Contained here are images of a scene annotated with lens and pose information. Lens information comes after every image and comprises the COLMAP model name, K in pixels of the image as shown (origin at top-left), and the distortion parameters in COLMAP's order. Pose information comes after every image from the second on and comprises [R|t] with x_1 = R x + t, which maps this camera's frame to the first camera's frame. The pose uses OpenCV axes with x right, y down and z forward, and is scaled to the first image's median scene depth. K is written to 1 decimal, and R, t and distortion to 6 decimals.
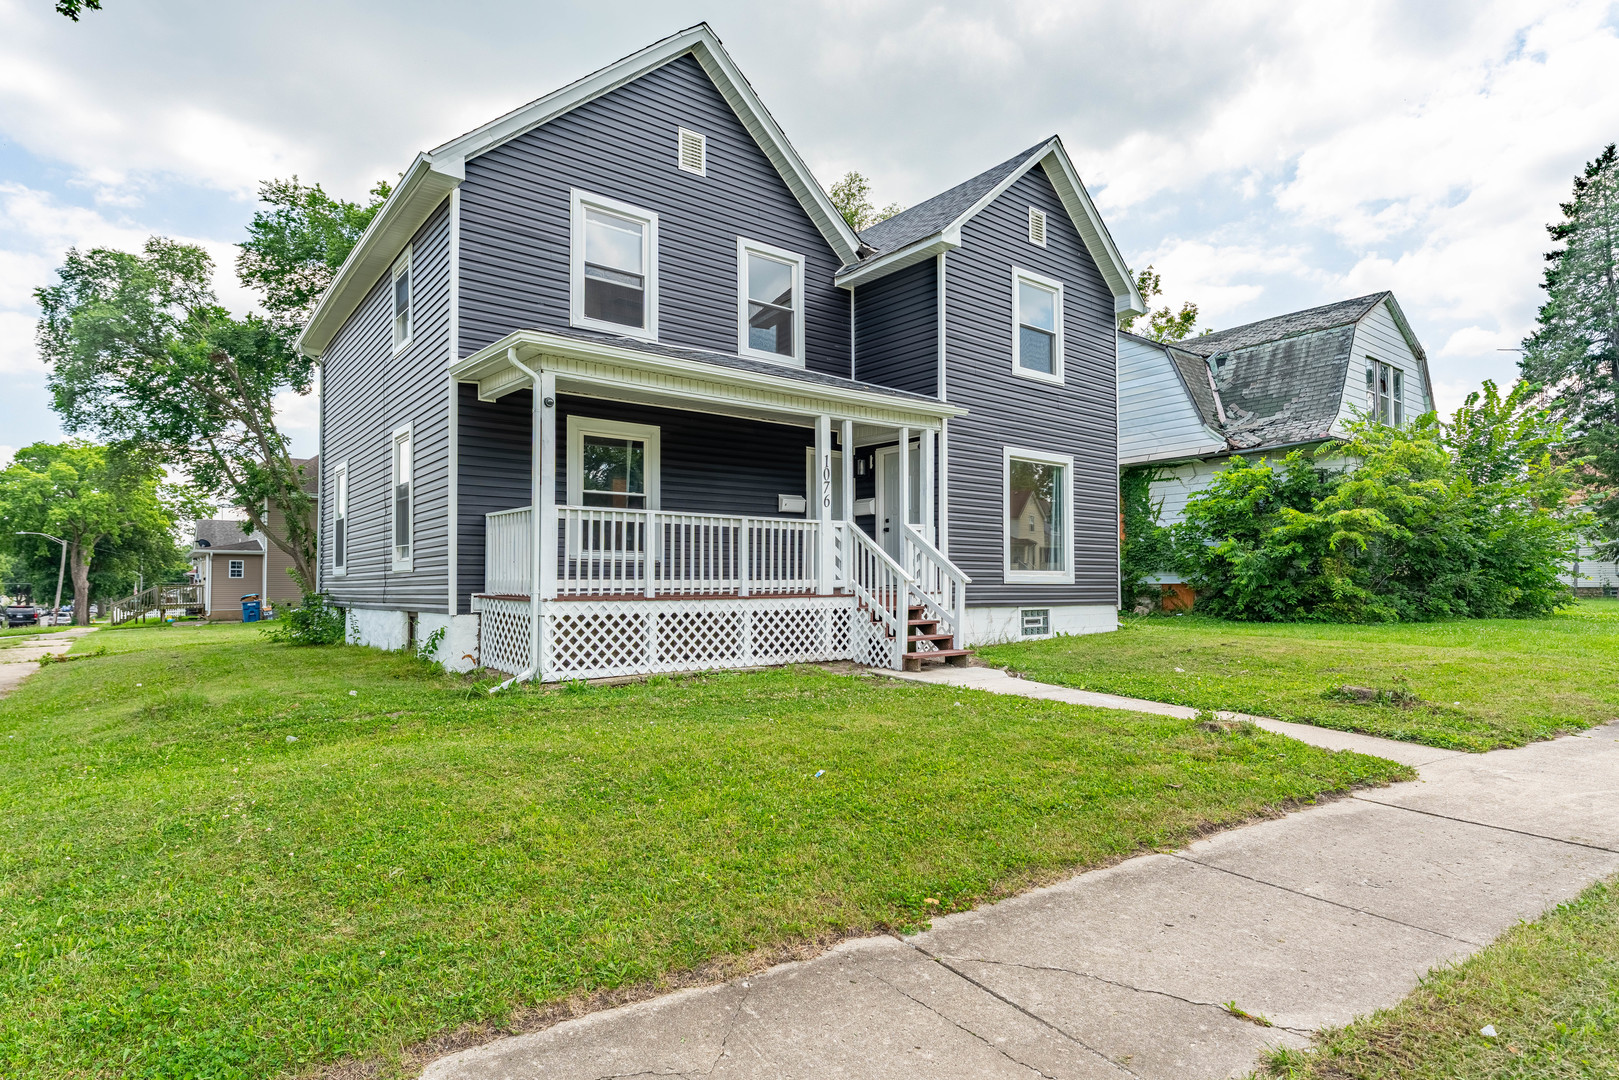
lens RADIAL K [[856.4, 0, 806.0], [0, 856.4, 554.5], [0, 0, 1]] dist [0.003505, -0.000507]
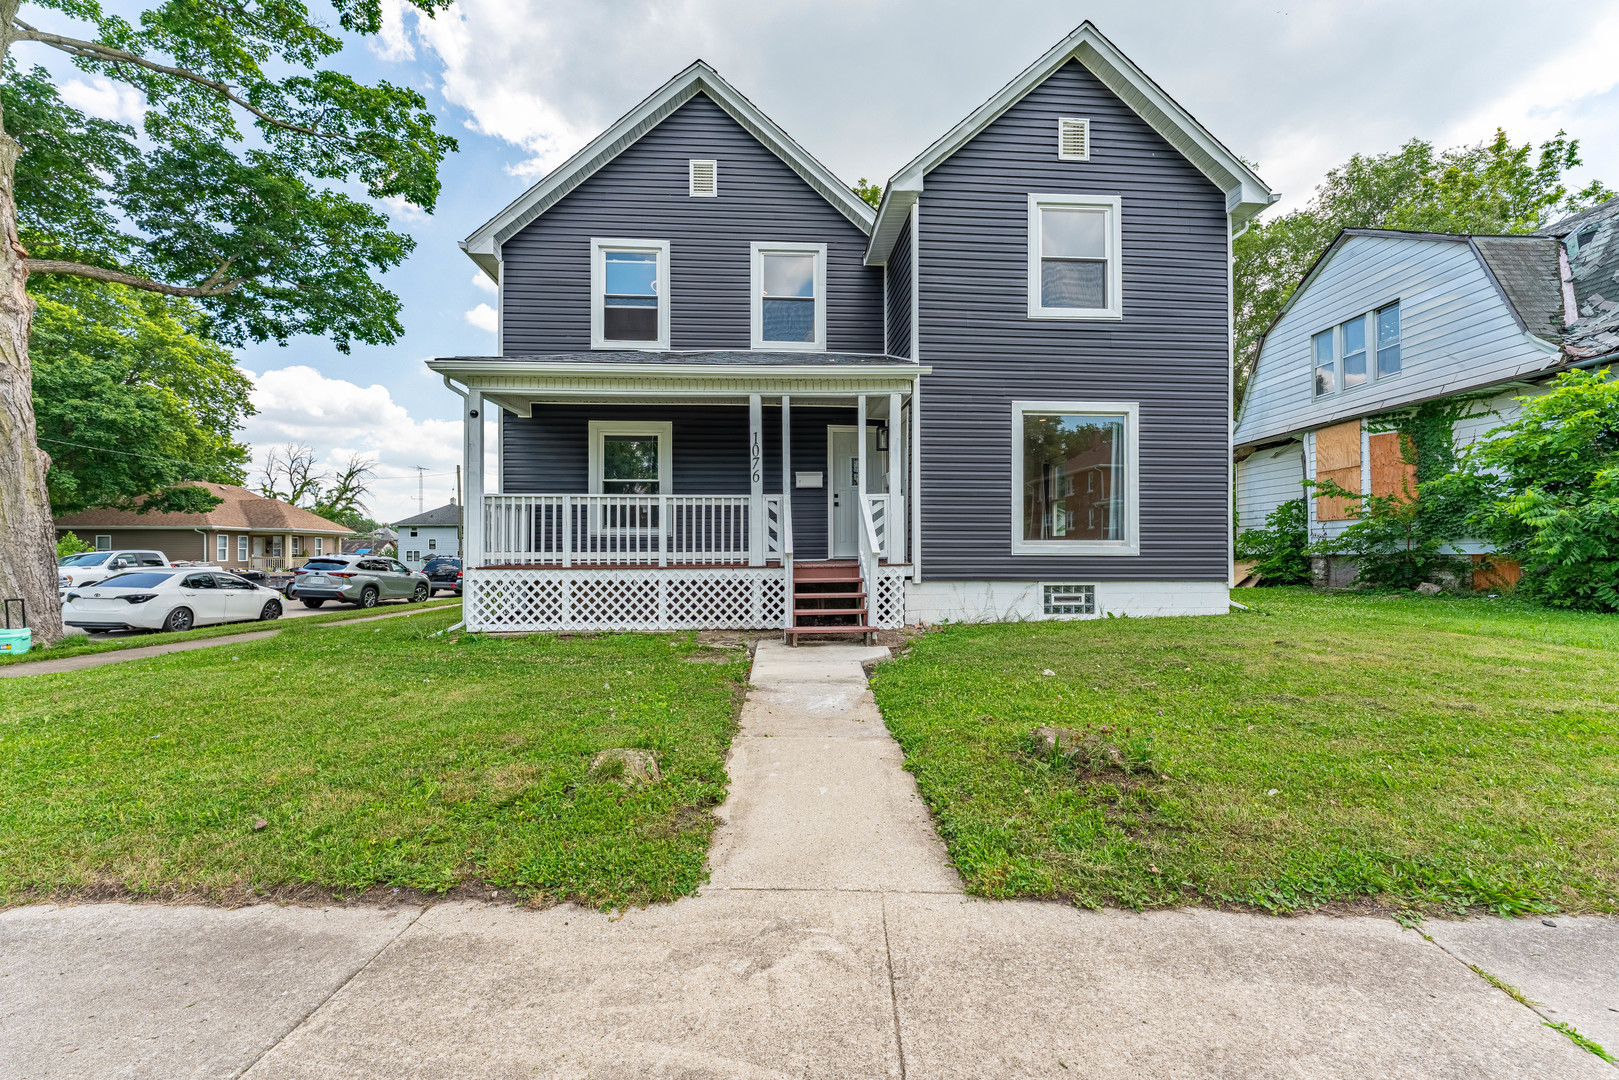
lens RADIAL K [[672.9, 0, 811.9], [0, 672.9, 544.4], [0, 0, 1]] dist [0.007398, -0.001012]
pose [[0.826111, -0.007236, -0.563461, 0.502052], [0.019430, 0.999689, 0.015650, 0.008365], [0.563173, -0.023876, 0.825994, 0.333533]]
